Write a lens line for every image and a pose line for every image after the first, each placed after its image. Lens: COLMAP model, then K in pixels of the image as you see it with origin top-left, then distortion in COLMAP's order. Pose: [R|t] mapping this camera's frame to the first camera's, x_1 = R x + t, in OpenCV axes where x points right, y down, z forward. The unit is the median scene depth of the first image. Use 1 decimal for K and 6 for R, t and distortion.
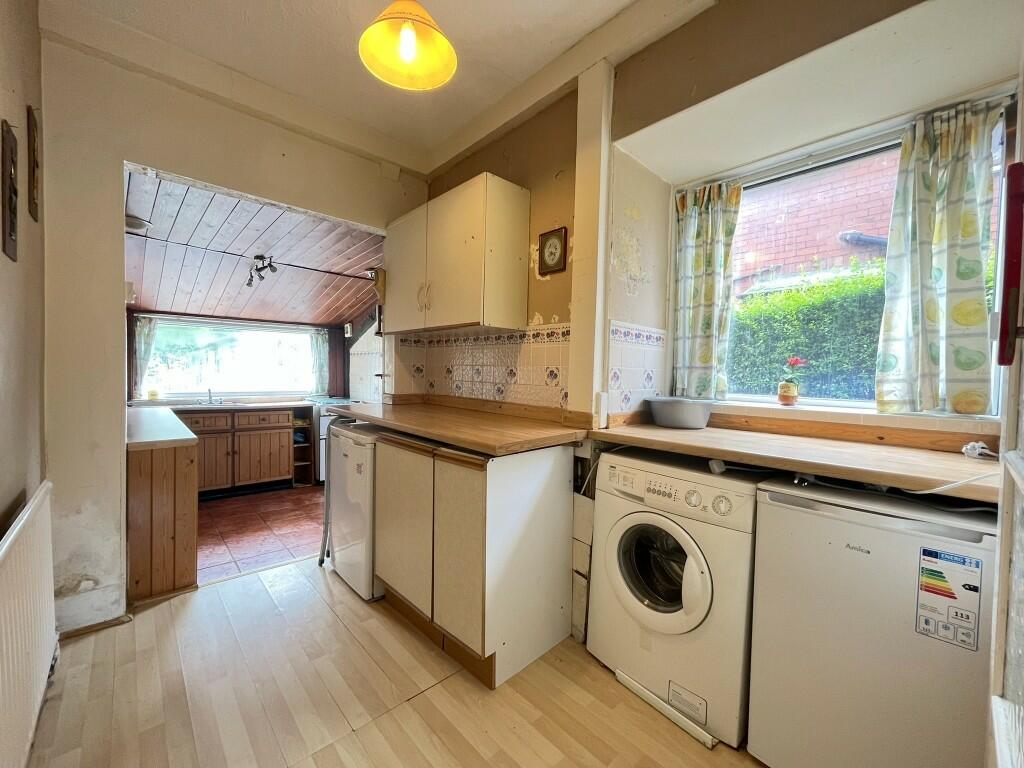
lens RADIAL K [[410.7, 0, 511.7], [0, 410.7, 391.1], [0, 0, 1]] dist [-0.011354, -0.000104]
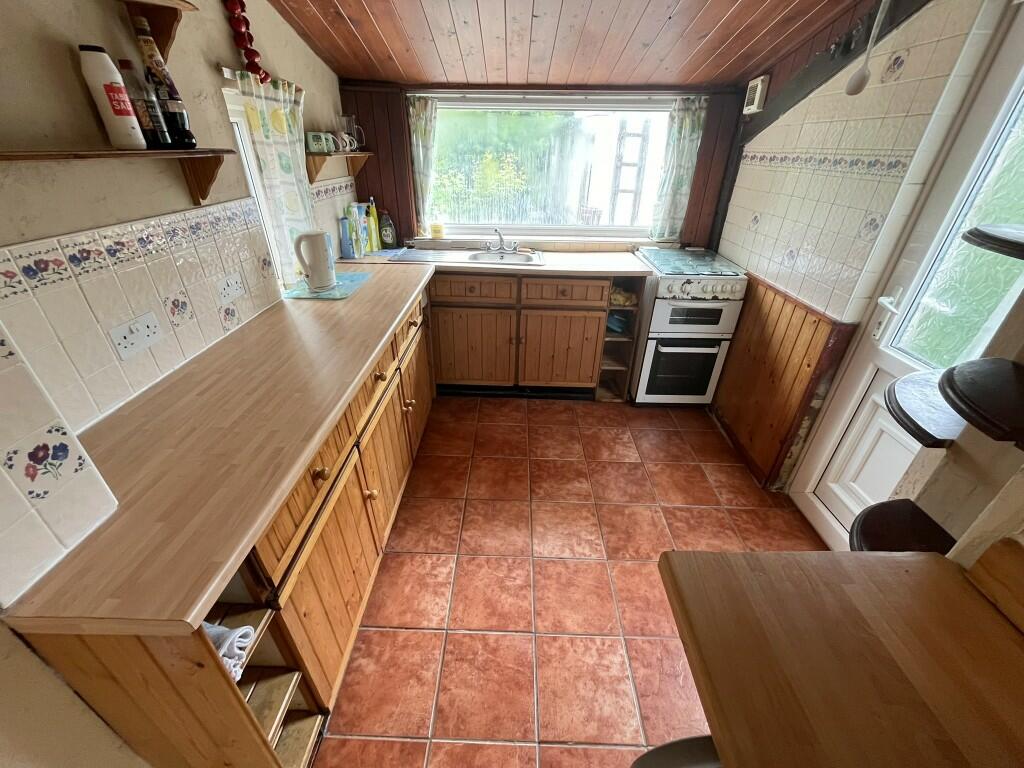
lens RADIAL K [[410.7, 0, 510.6], [0, 410.7, 385.6], [0, 0, 1]] dist [-0.011354, -0.000104]
pose [[0.716573, 0.345267, -0.606063, -0.271544], [-0.026917, 0.881934, 0.470603, -0.091099], [0.696992, -0.320909, 0.641264, 0.553572]]
